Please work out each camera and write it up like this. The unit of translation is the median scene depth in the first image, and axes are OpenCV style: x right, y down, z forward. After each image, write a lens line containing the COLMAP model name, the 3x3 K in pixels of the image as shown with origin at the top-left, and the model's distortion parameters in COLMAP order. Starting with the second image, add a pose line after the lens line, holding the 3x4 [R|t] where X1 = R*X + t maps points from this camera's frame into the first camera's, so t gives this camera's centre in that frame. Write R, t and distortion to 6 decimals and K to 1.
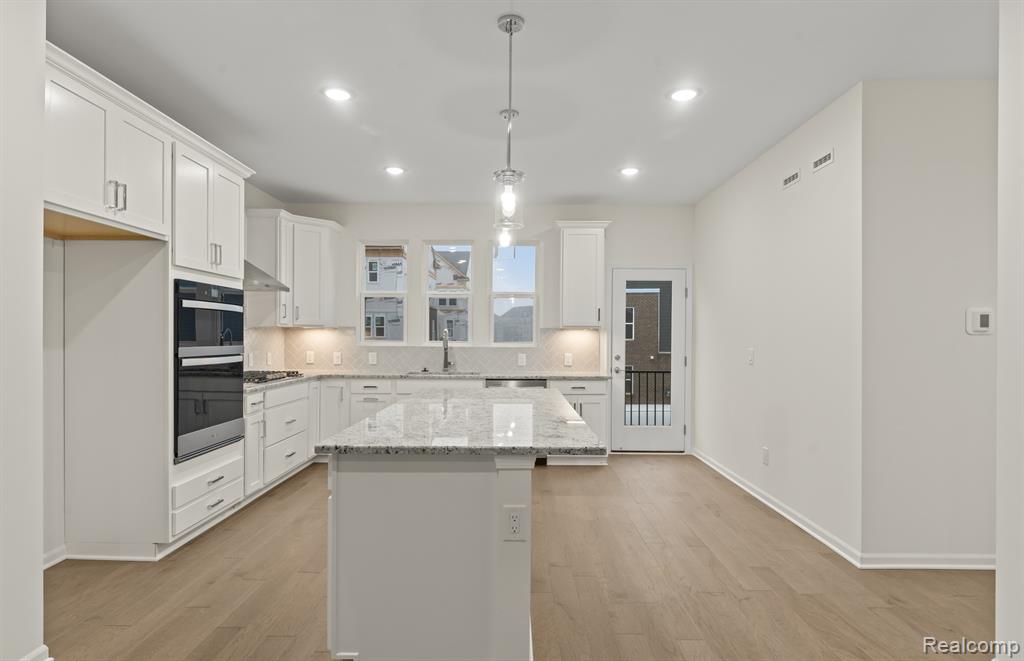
lens RADIAL K [[542.8, 0, 498.9], [0, 542.8, 335.3], [0, 0, 1]] dist [-0.005550, 0.001718]
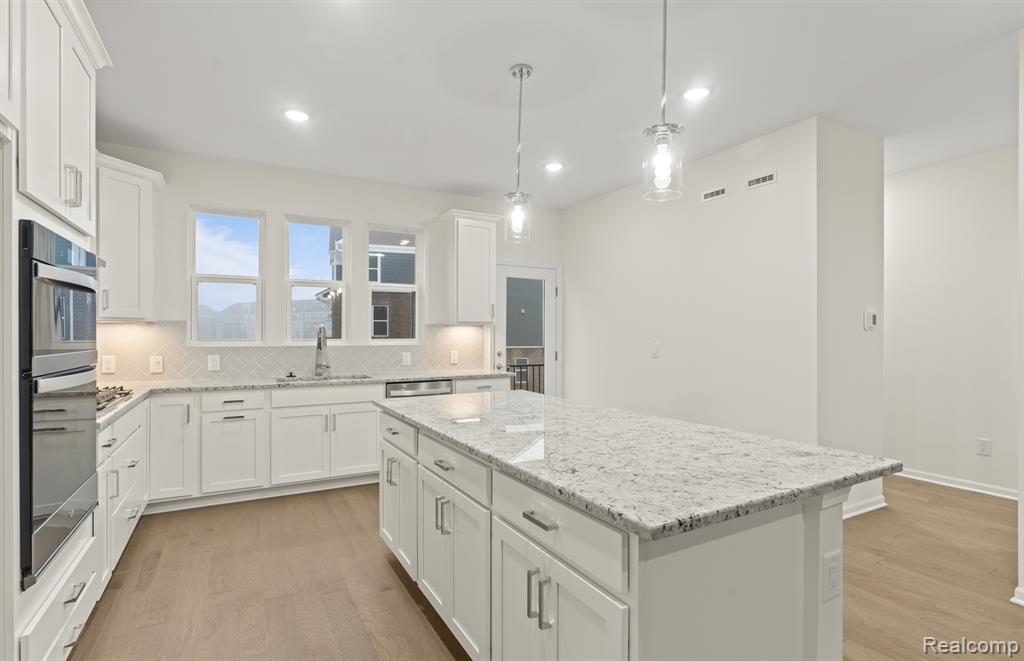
lens RADIAL K [[498.3, 0, 503.2], [0, 498.3, 331.6], [0, 0, 1]] dist [-0.004727, 0.000897]
pose [[0.866016, -0.002301, 0.500012, -0.258108], [0.002679, 0.999996, -0.000038, 0.000154], [-0.500010, 0.001372, 0.866019, 0.222238]]
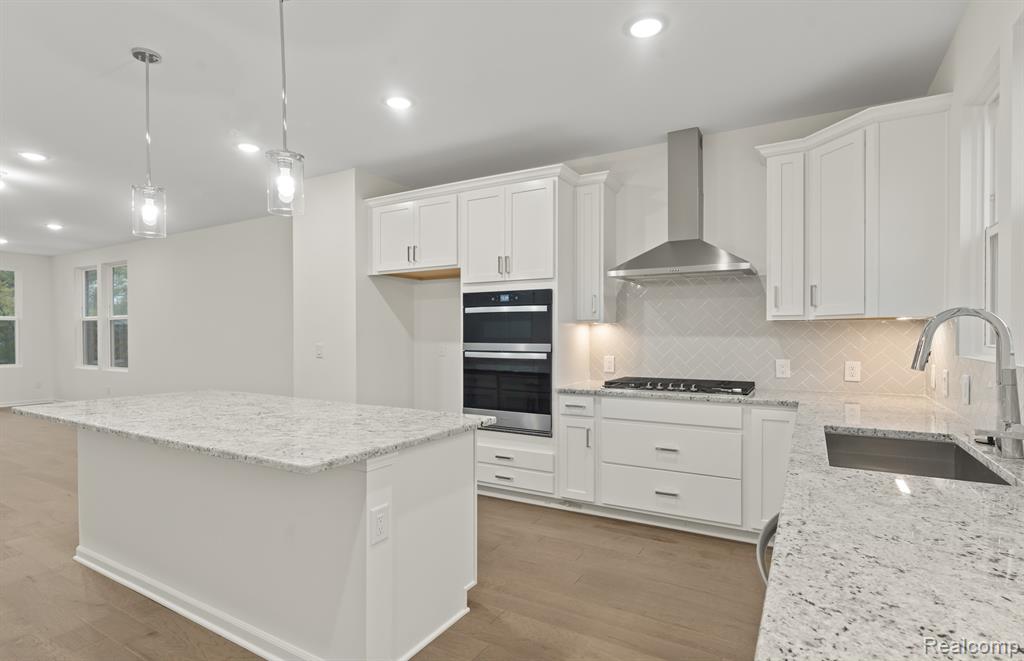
lens RADIAL K [[498.3, 0, 504.7], [0, 498.3, 339.3], [0, 0, 1]] dist [-0.004727, 0.000897]
pose [[-0.460553, 0.005521, -0.887615, 0.283530], [-0.001898, 0.999972, 0.007204, 0.002461], [0.887630, 0.005003, -0.460530, 0.980218]]
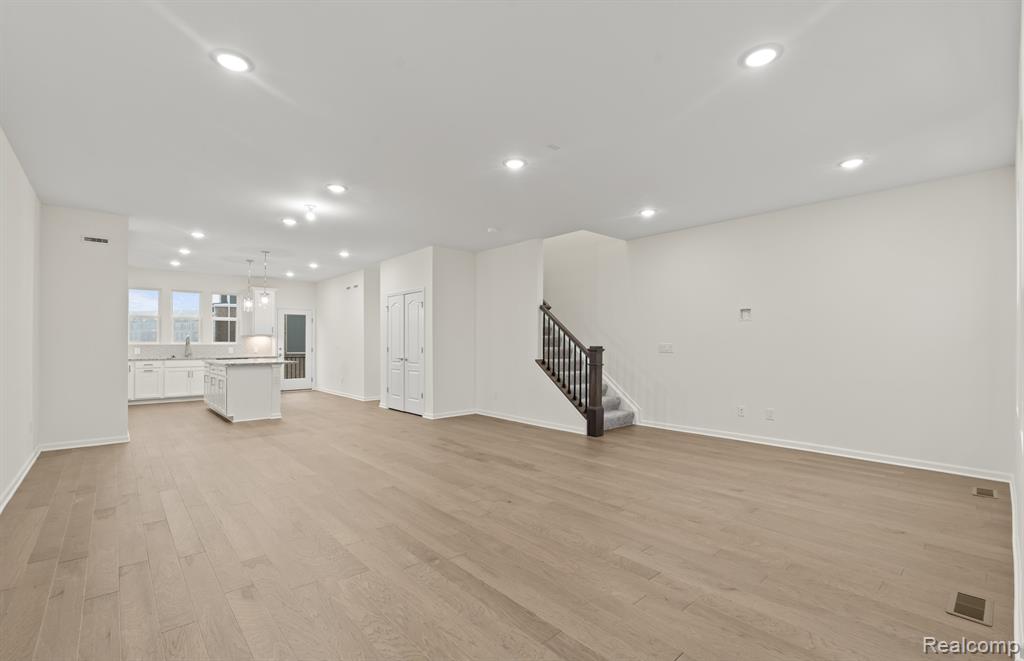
lens RADIAL K [[467.0, 0, 510.9], [0, 467.0, 341.2], [0, 0, 1]] dist [-0.002331, -0.000555]
pose [[0.741729, -0.002289, 0.670696, -0.397123], [0.001745, 0.999997, 0.001482, 0.010054], [-0.670697, 0.000071, 0.741731, -1.146098]]
